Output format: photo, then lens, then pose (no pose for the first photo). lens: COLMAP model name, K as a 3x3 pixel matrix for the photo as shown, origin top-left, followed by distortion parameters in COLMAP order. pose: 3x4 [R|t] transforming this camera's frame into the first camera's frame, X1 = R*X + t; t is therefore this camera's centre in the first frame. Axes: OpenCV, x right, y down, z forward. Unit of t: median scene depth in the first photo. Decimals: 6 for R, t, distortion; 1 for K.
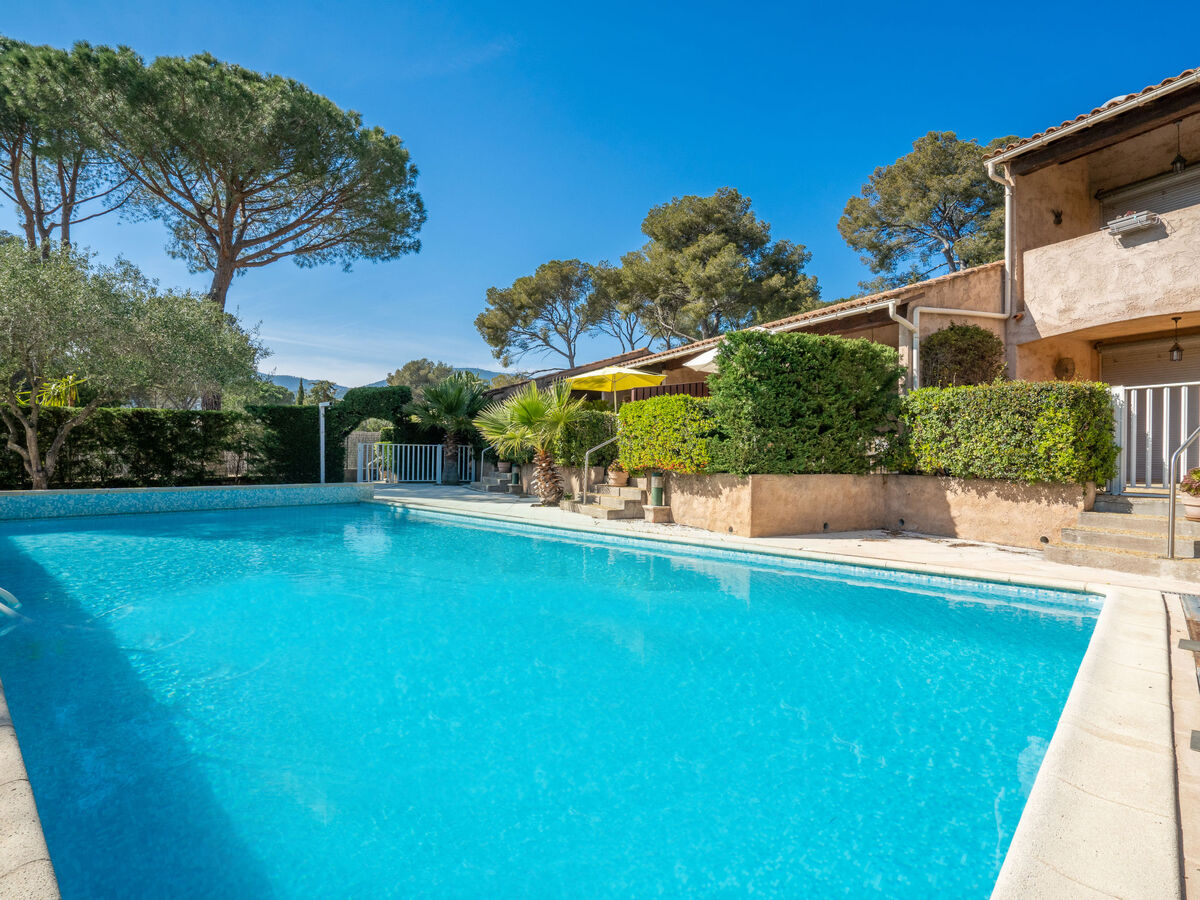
lens RADIAL K [[627.4, 0, 594.3], [0, 627.4, 449.8], [0, 0, 1]] dist [-0.056318, 0.021765]
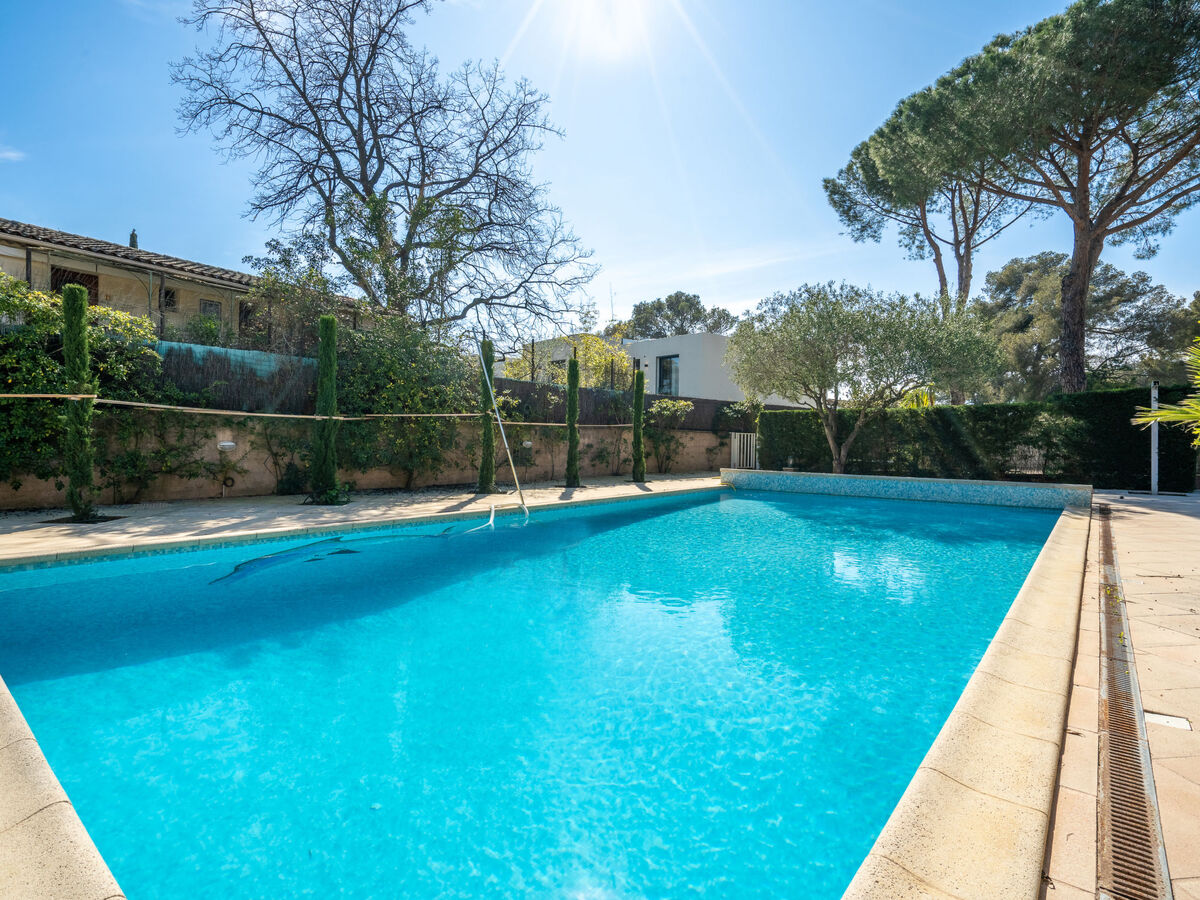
lens RADIAL K [[627.4, 0, 601.4], [0, 627.4, 446.1], [0, 0, 1]] dist [-0.056318, 0.021765]
pose [[0.055309, -0.001393, -0.998468, 0.475168], [-0.001495, 0.999998, -0.001478, 0.008629], [0.998468, 0.001574, 0.055307, 0.482608]]
